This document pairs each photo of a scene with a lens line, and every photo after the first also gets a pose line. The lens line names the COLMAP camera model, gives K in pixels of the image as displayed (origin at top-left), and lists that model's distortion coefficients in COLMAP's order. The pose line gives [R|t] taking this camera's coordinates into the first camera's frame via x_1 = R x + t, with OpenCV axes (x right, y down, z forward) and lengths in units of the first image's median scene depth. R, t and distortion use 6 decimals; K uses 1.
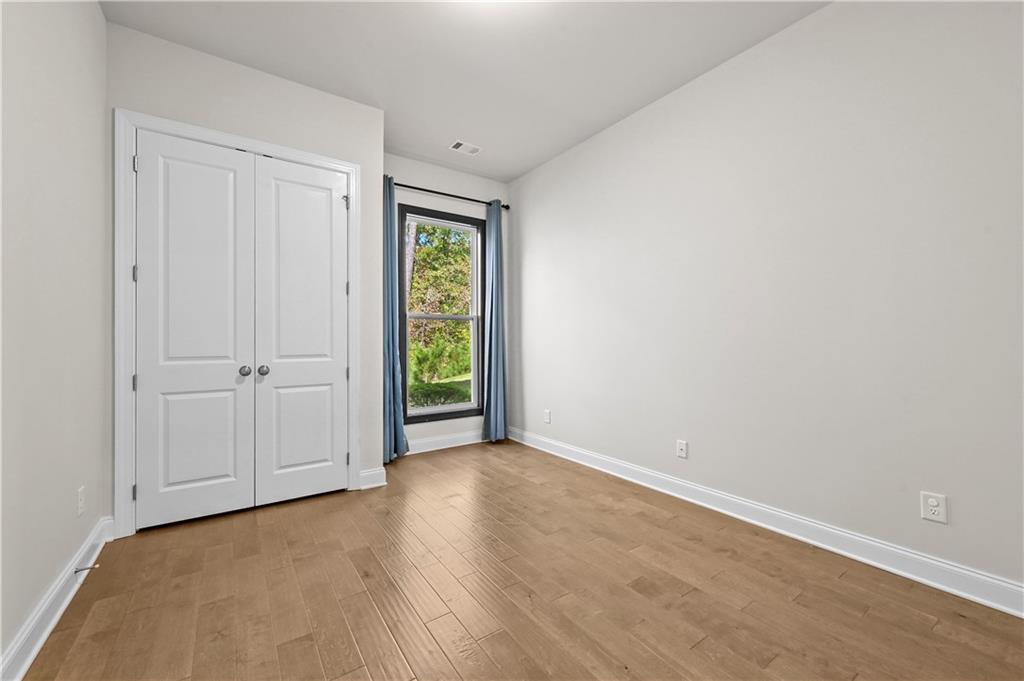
lens RADIAL K [[409.0, 0, 508.4], [0, 409.0, 341.1], [0, 0, 1]] dist [-0.000792, 0.000595]
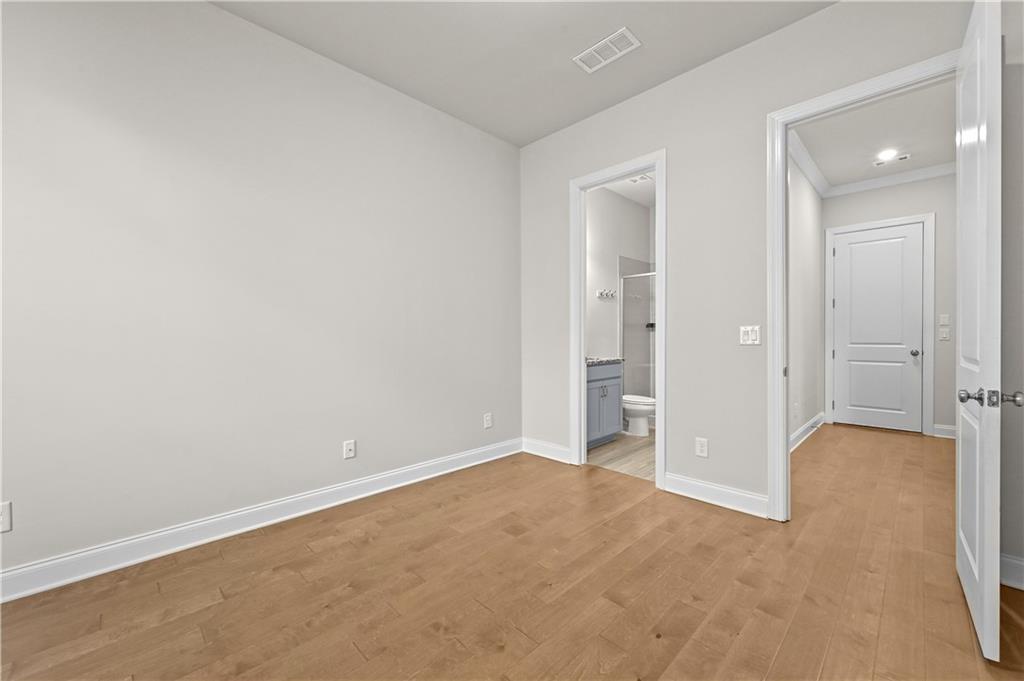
lens RADIAL K [[409.0, 0, 509.5], [0, 409.0, 337.5], [0, 0, 1]] dist [-0.000792, 0.000595]
pose [[-0.172430, -0.006530, 0.985000, -0.646872], [0.003180, 0.999969, 0.007186, -0.007301], [-0.985017, 0.004372, -0.172404, 0.871580]]
